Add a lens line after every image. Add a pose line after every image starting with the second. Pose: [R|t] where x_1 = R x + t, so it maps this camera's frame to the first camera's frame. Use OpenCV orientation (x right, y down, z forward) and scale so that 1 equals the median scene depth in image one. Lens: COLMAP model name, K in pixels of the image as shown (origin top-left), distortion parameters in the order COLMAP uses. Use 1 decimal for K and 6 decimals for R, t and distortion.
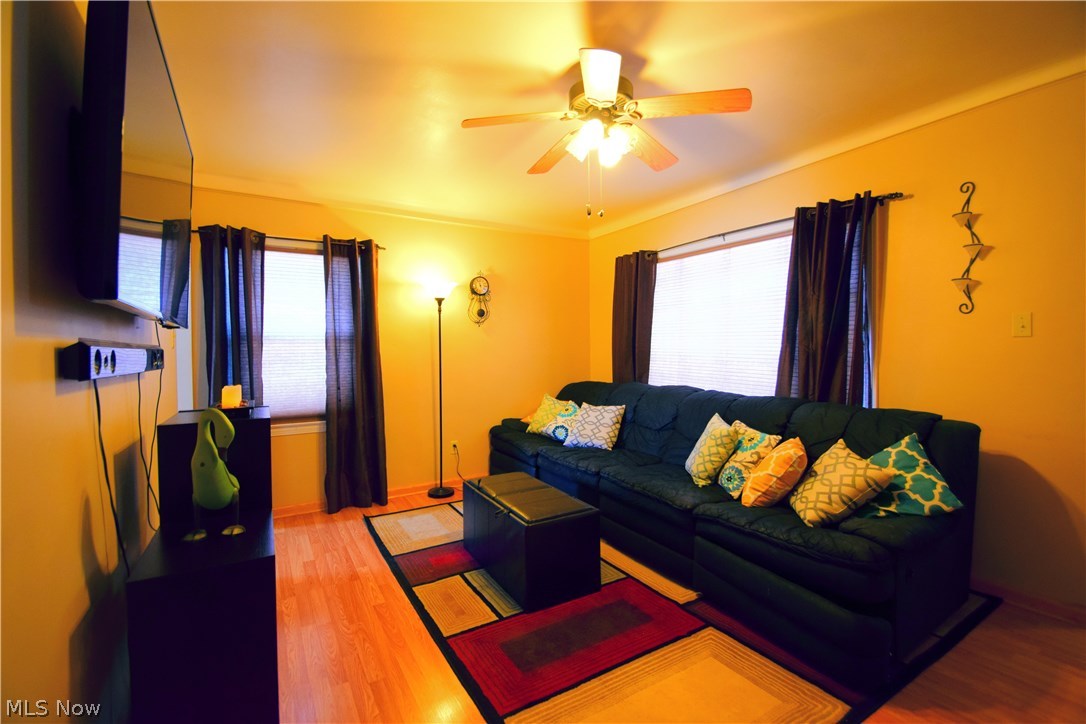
lens RADIAL K [[478.2, 0, 540.9], [0, 478.2, 359.9], [0, 0, 1]] dist [-0.000806, -0.000189]
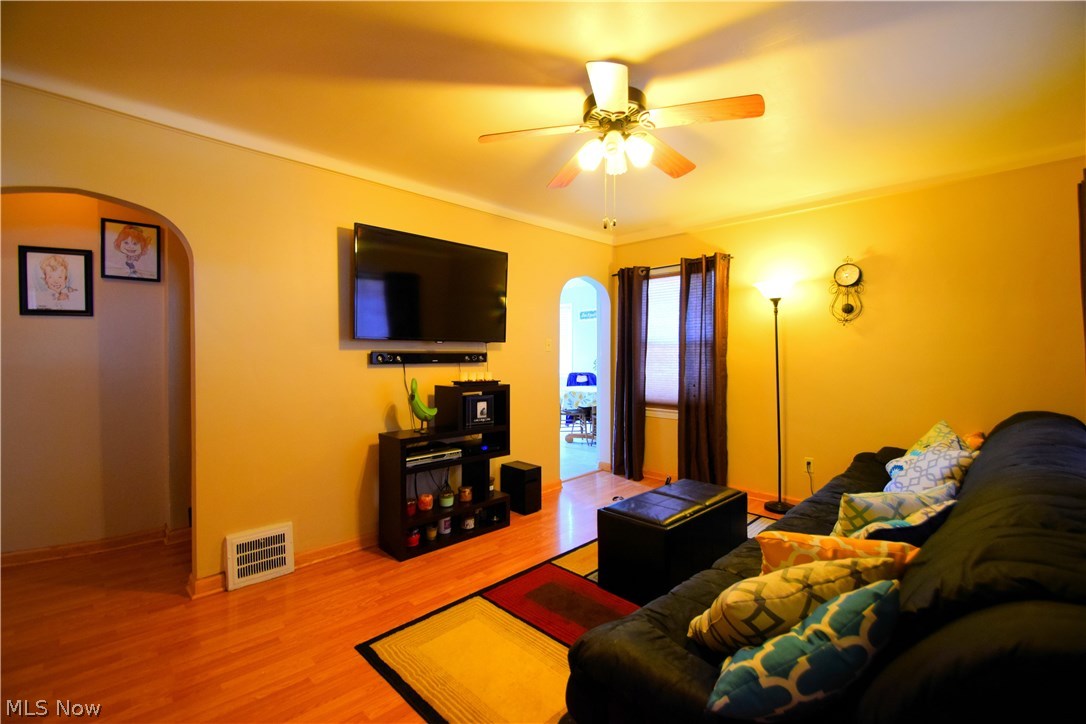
lens RADIAL K [[478.2, 0, 540.9], [0, 478.2, 359.9], [0, 0, 1]] dist [-0.000806, -0.000189]
pose [[0.236687, 0.024081, -0.971287, 0.620647], [-0.022469, 0.999561, 0.019307, -0.017513], [0.971326, 0.017254, 0.237125, 0.350125]]
